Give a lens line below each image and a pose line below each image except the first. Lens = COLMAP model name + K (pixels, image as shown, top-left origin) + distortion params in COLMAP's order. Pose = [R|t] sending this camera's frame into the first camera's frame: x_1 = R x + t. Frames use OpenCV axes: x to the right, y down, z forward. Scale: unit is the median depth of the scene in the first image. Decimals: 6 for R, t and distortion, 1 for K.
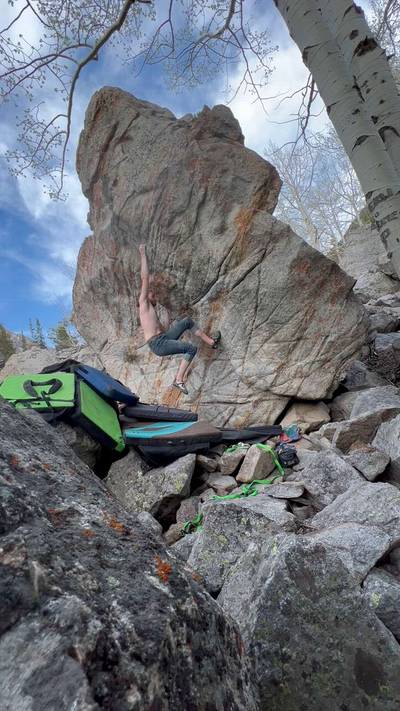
lens RADIAL K [[324.4, 0, 200.5], [0, 324.4, 355.6], [0, 0, 1]] dist [-0.002578, -0.000674]
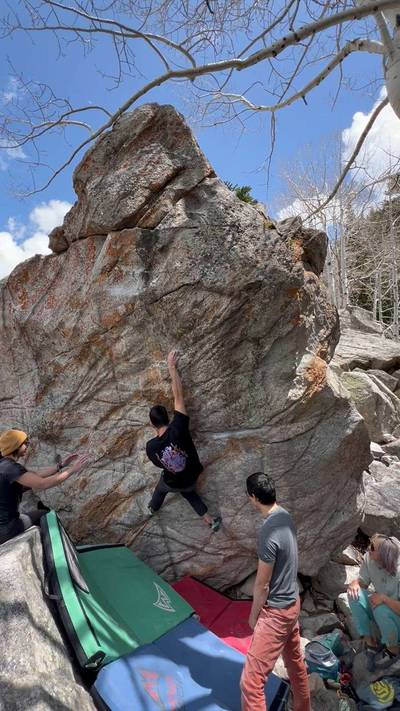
lens RADIAL K [[324.4, 0, 201.6], [0, 324.4, 353.3], [0, 0, 1]] dist [-0.002578, -0.000674]
pose [[0.854722, 0.285888, 0.433264, -0.450279], [-0.263585, 0.958088, -0.112204, -0.276366], [-0.447183, -0.018298, 0.894255, 0.361607]]
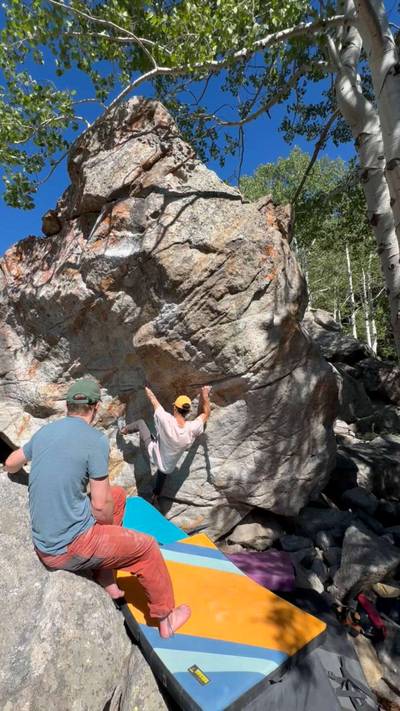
lens RADIAL K [[306.7, 0, 199.6], [0, 306.7, 355.7], [0, 0, 1]] dist [-0.001228, -0.000102]
pose [[0.826586, 0.286152, 0.484636, -0.455705], [-0.227222, 0.957476, -0.177794, -0.106118], [-0.514903, 0.036842, 0.856456, 0.342995]]
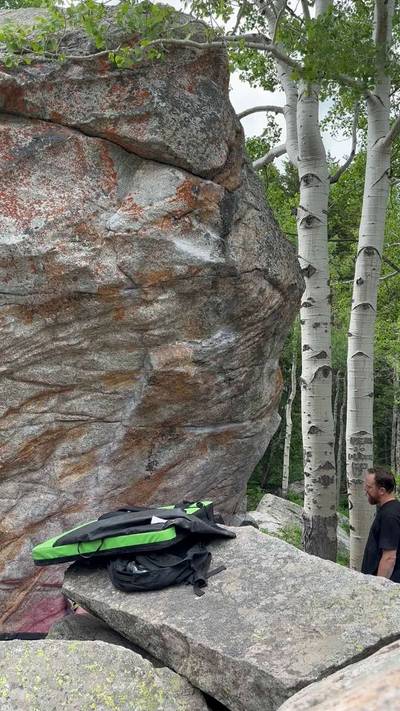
lens RADIAL K [[604.5, 0, 204.0], [0, 604.5, 356.9], [0, 0, 1]] dist [0.072446, -0.042151]
pose [[0.069353, 0.359729, 0.930476, -1.333008], [-0.181353, 0.921726, -0.342829, 0.134595], [-0.980970, -0.144968, 0.129163, 0.914852]]
